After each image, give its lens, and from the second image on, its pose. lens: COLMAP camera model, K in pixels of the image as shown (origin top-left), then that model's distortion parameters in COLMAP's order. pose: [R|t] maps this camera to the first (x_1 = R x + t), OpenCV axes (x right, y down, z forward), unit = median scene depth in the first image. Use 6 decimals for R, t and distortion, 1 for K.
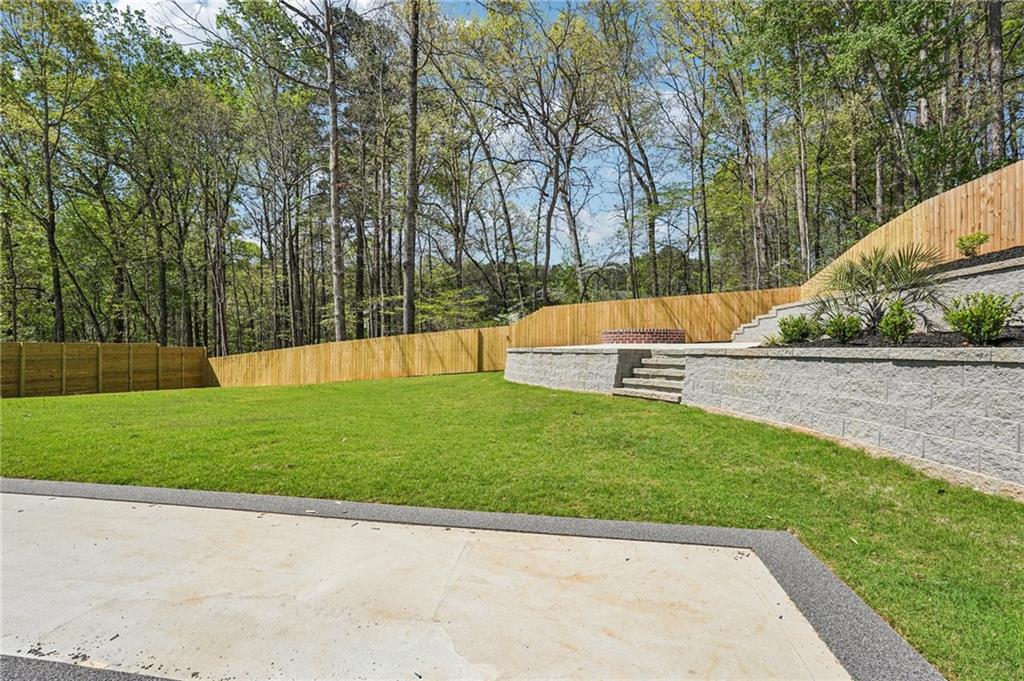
lens RADIAL K [[470.7, 0, 512.0], [0, 470.7, 340.5], [0, 0, 1]] dist [0.002341, 0.001336]
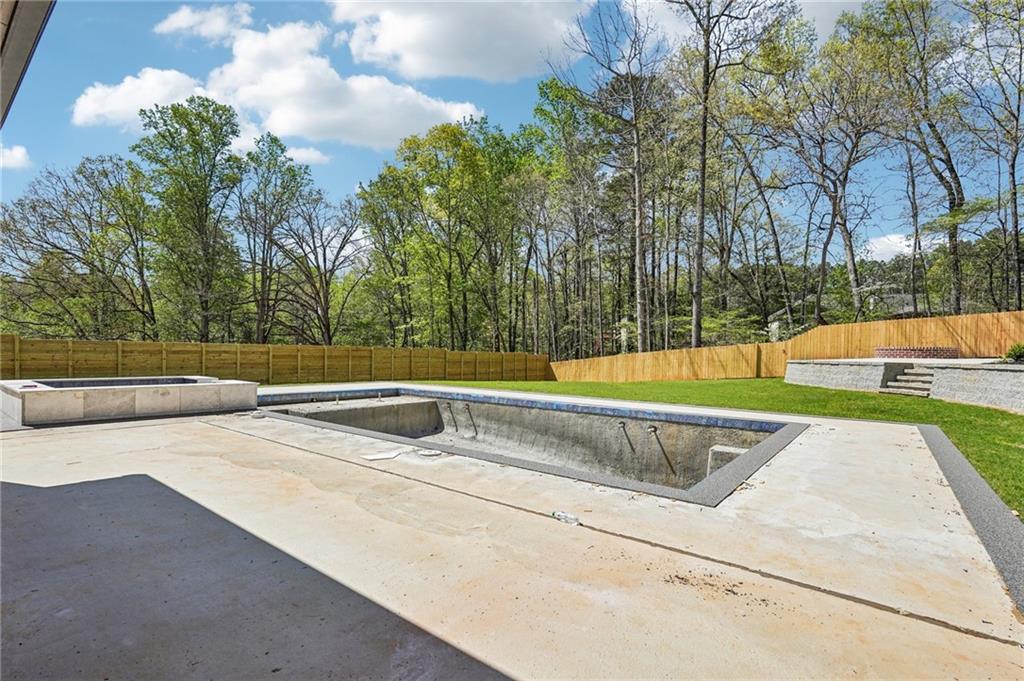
lens RADIAL K [[475.4, 0, 518.4], [0, 475.4, 364.2], [0, 0, 1]] dist [-0.002451, 0.000959]
pose [[0.890975, 0.021252, -0.453554, -0.060707], [-0.006075, 0.999373, 0.034892, -0.010469], [0.454011, -0.028333, 0.890546, -0.415718]]
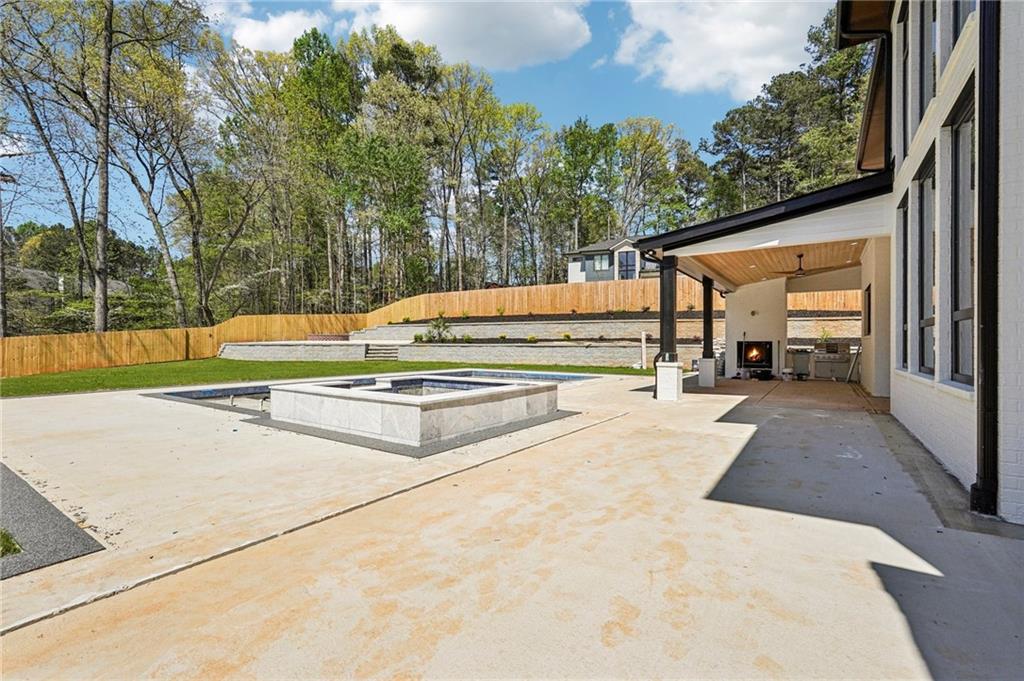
lens RADIAL K [[469.0, 0, 512.0], [0, 469.0, 340.5], [0, 0, 1]] dist [-0.003228, -0.000081]
pose [[0.405246, 0.000480, 0.914208, -0.892923], [-0.018198, 0.999806, 0.007541, -0.016985], [-0.914027, -0.019693, 0.405176, -0.405734]]
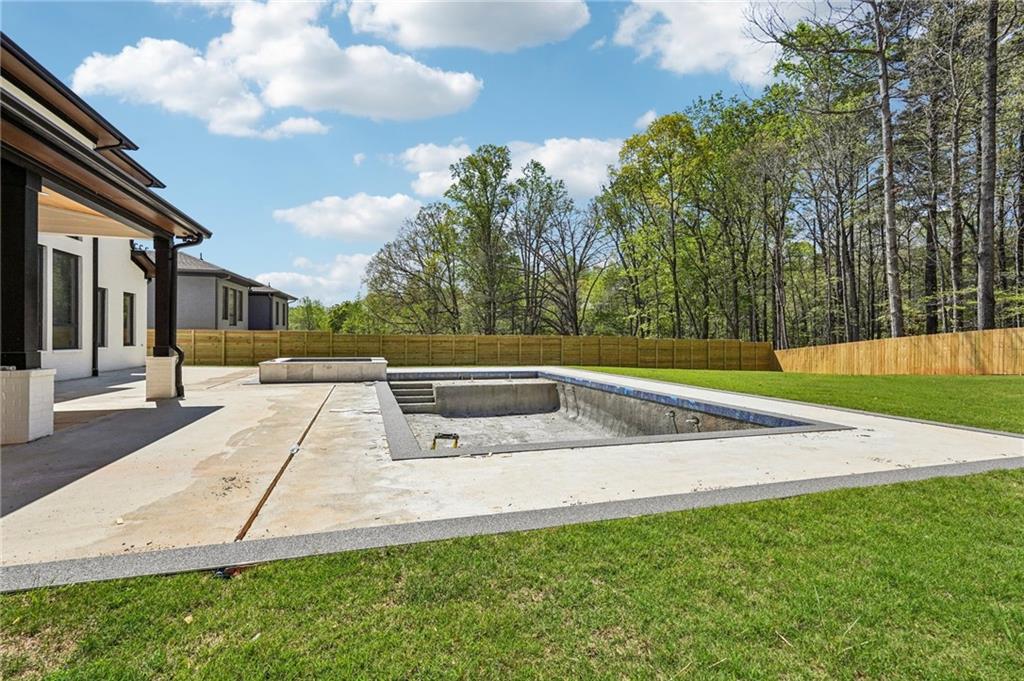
lens RADIAL K [[461.7, 0, 506.8], [0, 461.7, 336.6], [0, 0, 1]] dist [-0.003632, 0.000475]
pose [[0.474728, -0.004789, -0.880120, 0.139425], [0.009452, 0.999955, -0.000343, -0.008293], [0.880082, -0.008156, 0.474752, -0.280571]]
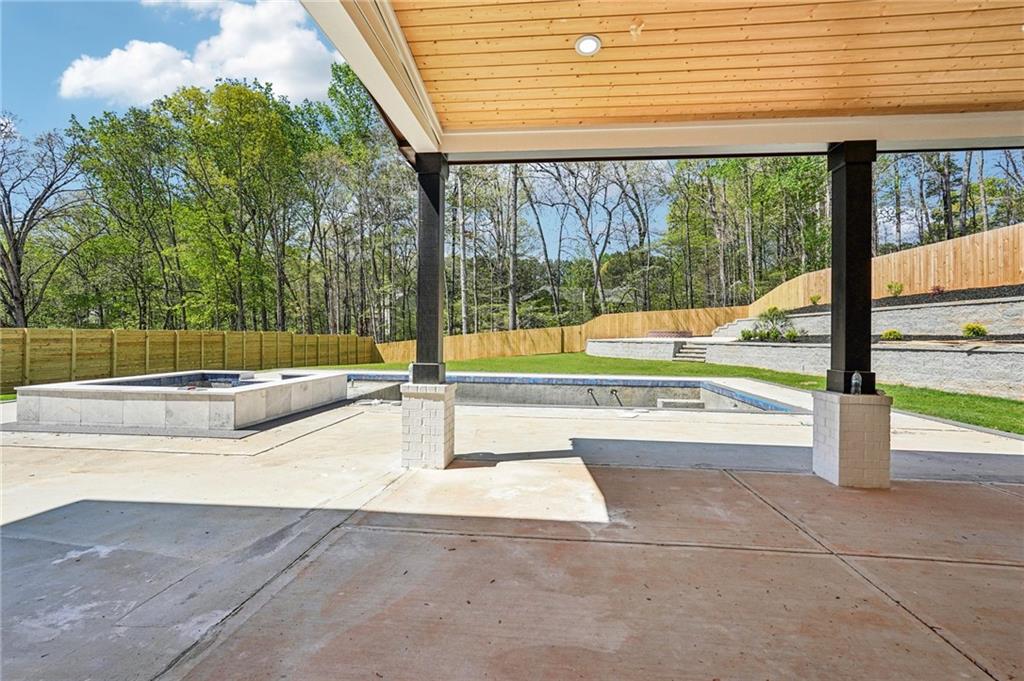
lens RADIAL K [[461.7, 0, 506.8], [0, 461.7, 336.6], [0, 0, 1]] dist [-0.003632, 0.000475]
pose [[0.997359, 0.004837, 0.072461, -0.363027], [-0.006201, 0.999808, 0.018608, -0.020151], [-0.072357, -0.019009, 0.997198, -0.579736]]
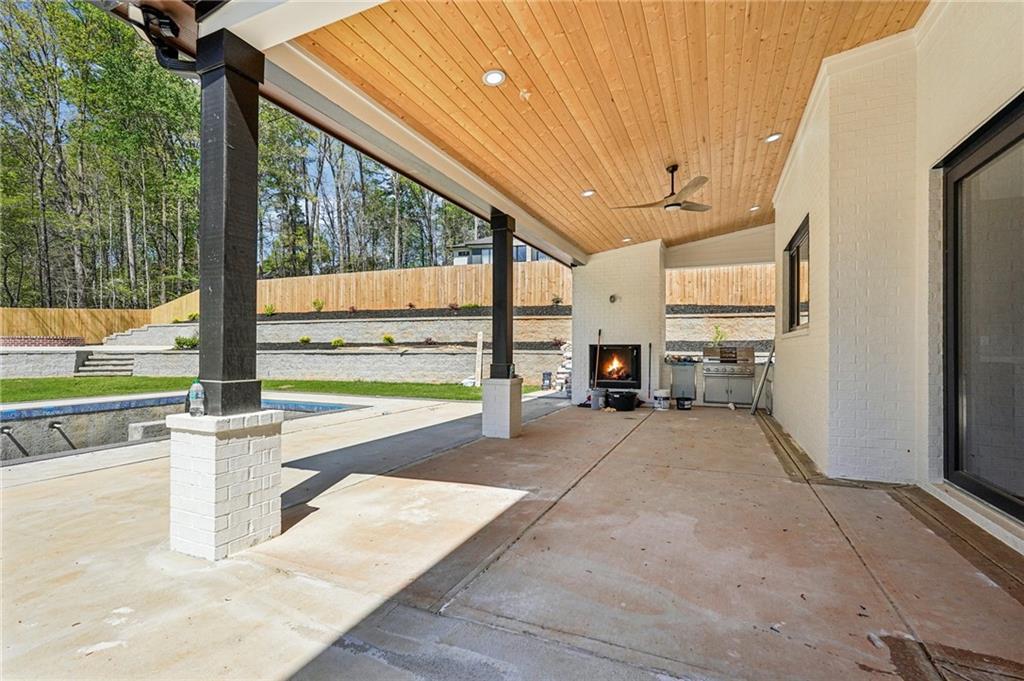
lens RADIAL K [[456.7, 0, 525.6], [0, 456.7, 349.3], [0, 0, 1]] dist [-0.003903, -0.000025]
pose [[0.225466, -0.005499, 0.974236, -0.491784], [-0.017344, 0.999803, 0.009657, -0.015317], [-0.974097, -0.019075, 0.225326, -0.475379]]
